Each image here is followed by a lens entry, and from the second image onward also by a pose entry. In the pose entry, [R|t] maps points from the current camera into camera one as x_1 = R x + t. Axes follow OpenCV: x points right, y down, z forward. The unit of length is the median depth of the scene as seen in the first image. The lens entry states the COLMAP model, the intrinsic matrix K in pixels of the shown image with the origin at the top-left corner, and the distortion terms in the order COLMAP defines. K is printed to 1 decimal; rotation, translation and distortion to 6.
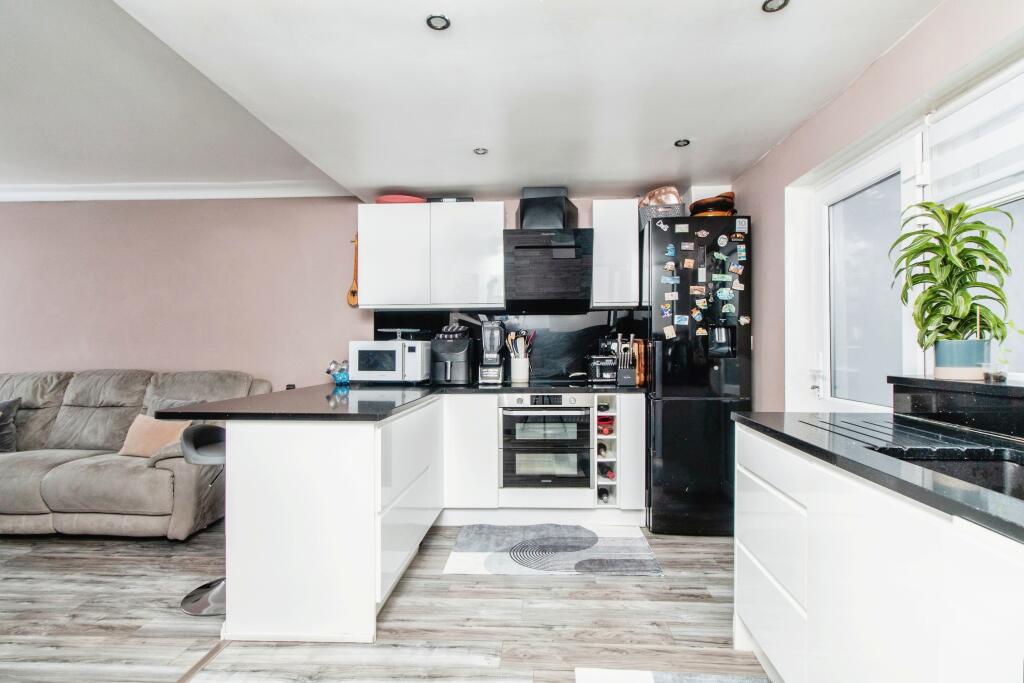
lens RADIAL K [[464.7, 0, 515.7], [0, 464.7, 347.6], [0, 0, 1]] dist [0.002633, -0.000100]
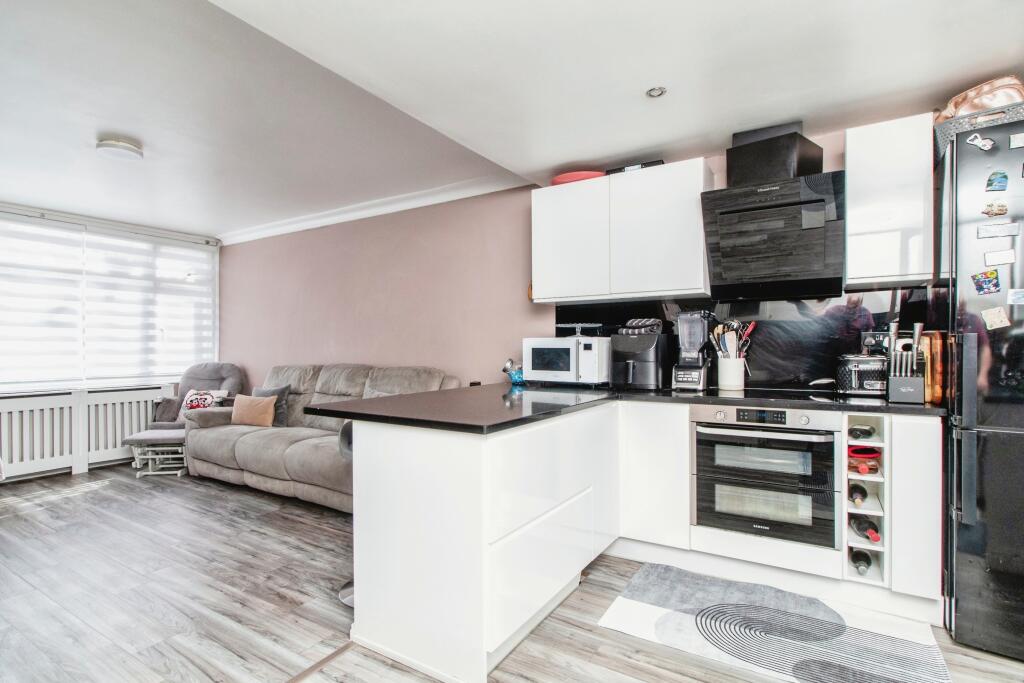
lens RADIAL K [[464.7, 0, 515.7], [0, 464.7, 347.6], [0, 0, 1]] dist [0.002633, -0.000100]
pose [[0.870339, 0.000874, -0.492453, 0.089880], [0.002824, 0.999973, 0.006767, -0.001086], [0.492445, -0.007281, 0.870313, 0.175063]]
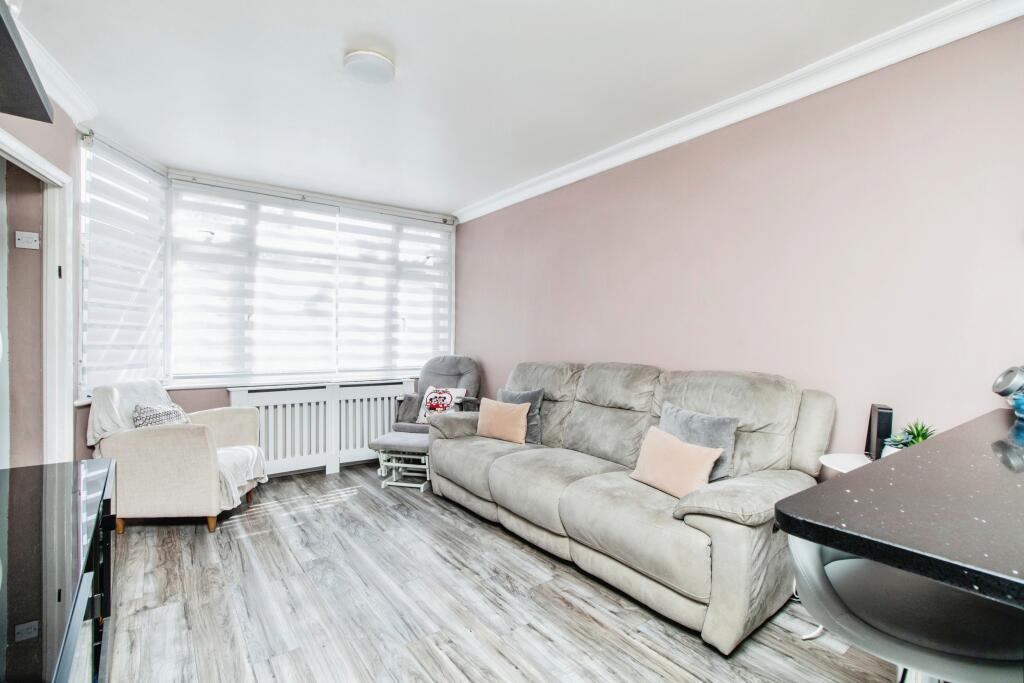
lens RADIAL K [[437.0, 0, 489.1], [0, 437.0, 340.9], [0, 0, 1]] dist [0.001229, 0.000067]
pose [[0.586342, 0.009692, -0.810005, -0.349115], [-0.002465, 0.999945, 0.010180, -0.000575], [0.810060, -0.003972, 0.586334, 0.332723]]
